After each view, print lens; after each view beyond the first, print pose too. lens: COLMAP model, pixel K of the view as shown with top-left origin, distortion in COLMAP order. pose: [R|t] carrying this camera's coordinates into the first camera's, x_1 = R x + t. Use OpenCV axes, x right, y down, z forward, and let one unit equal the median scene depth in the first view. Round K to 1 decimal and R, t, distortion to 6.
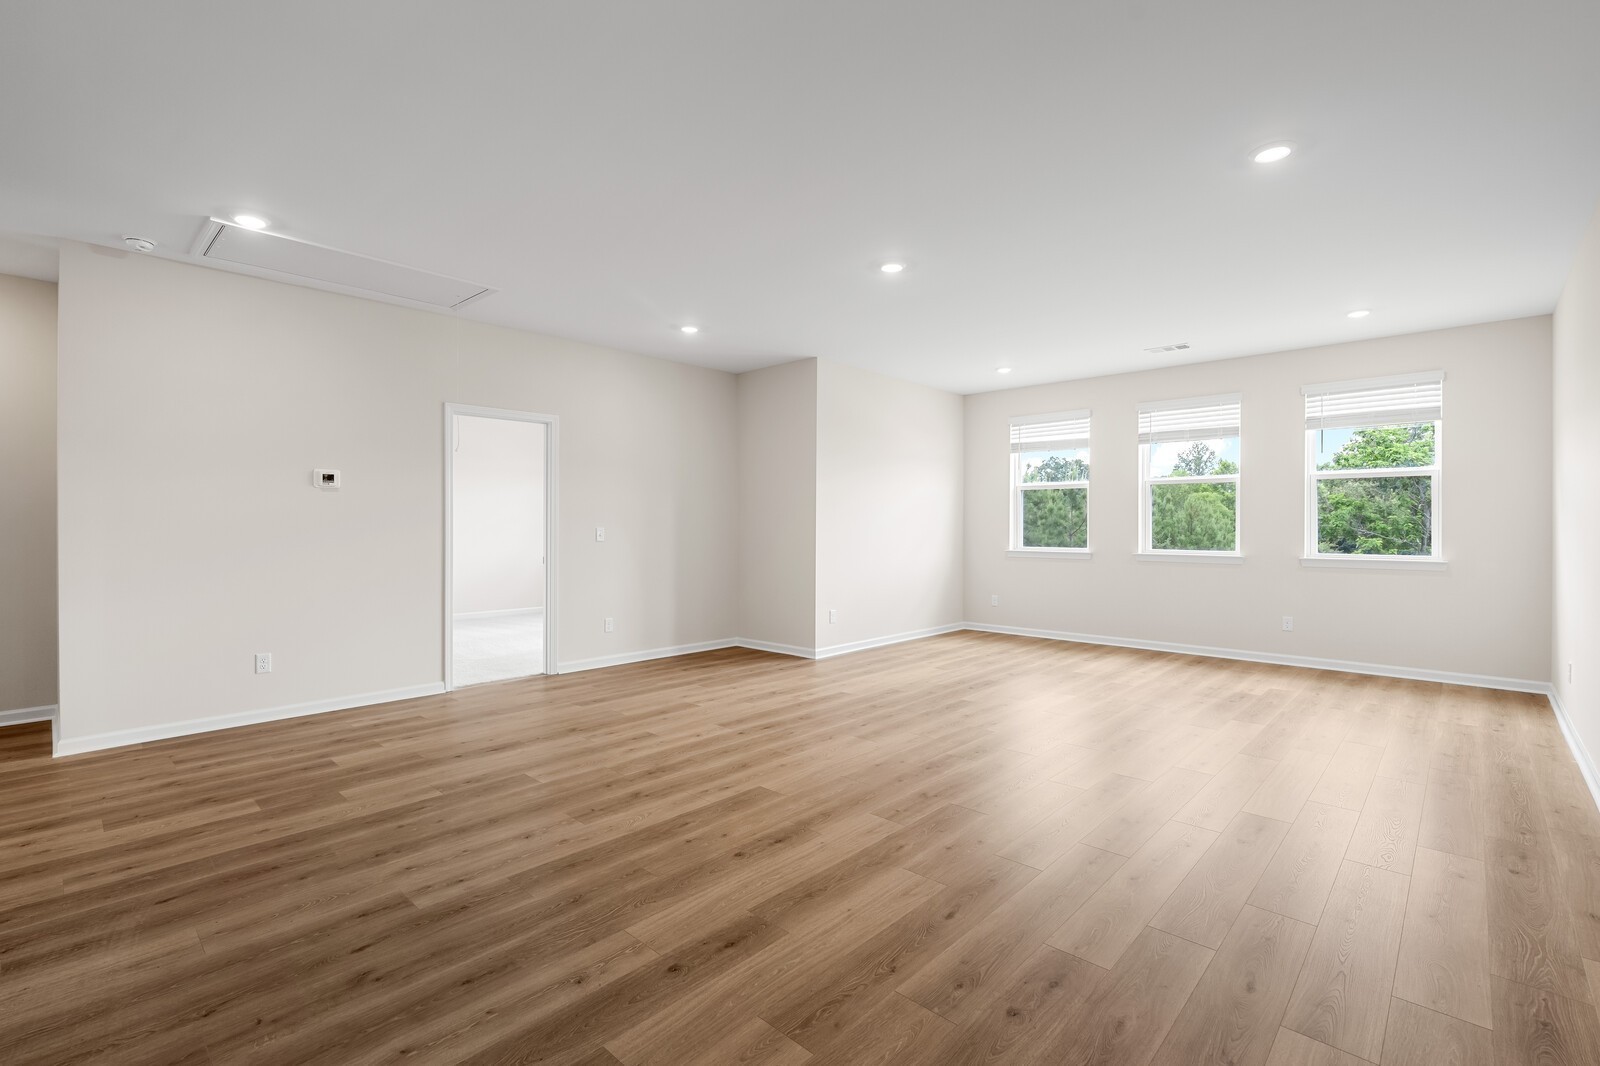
lens RADIAL K [[713.7, 0, 803.1], [0, 713.7, 538.5], [0, 0, 1]] dist [0.001751, 0.001451]
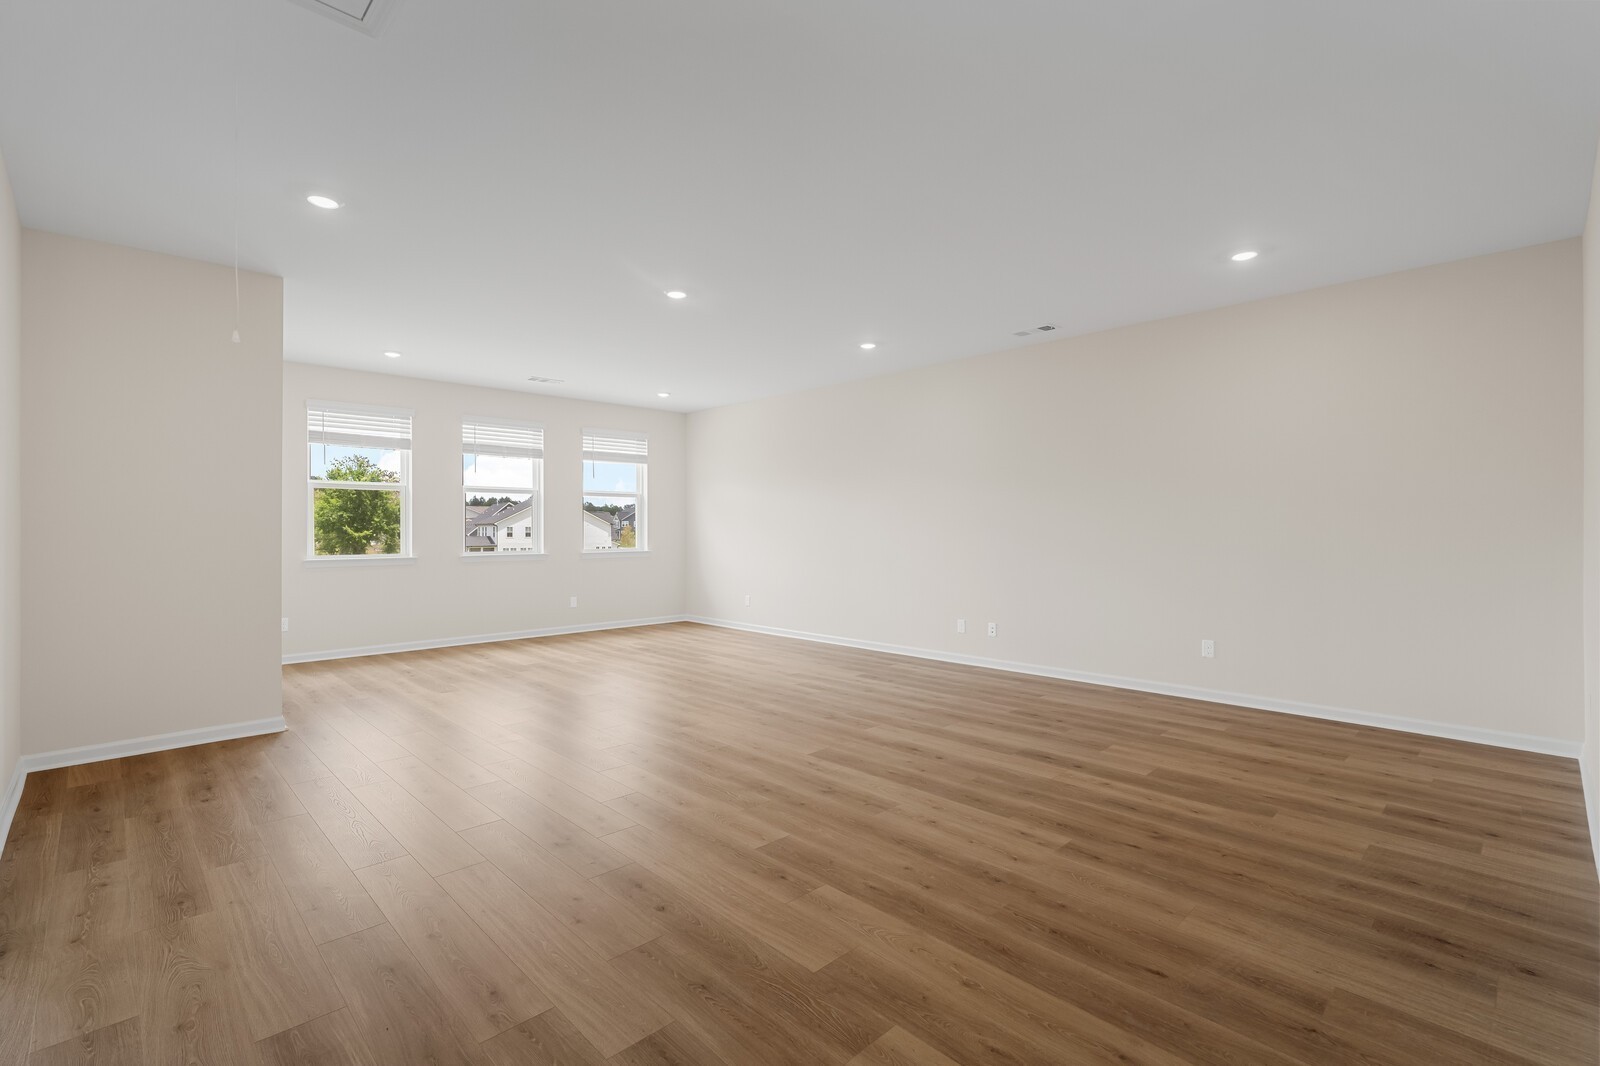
lens RADIAL K [[713.7, 0, 805.1], [0, 713.7, 535.8], [0, 0, 1]] dist [0.001751, 0.001451]
pose [[0.045349, -0.007788, 0.998941, -1.518411], [0.020158, 0.999773, 0.006879, -0.016876], [-0.998768, 0.019824, 0.045496, 1.189411]]
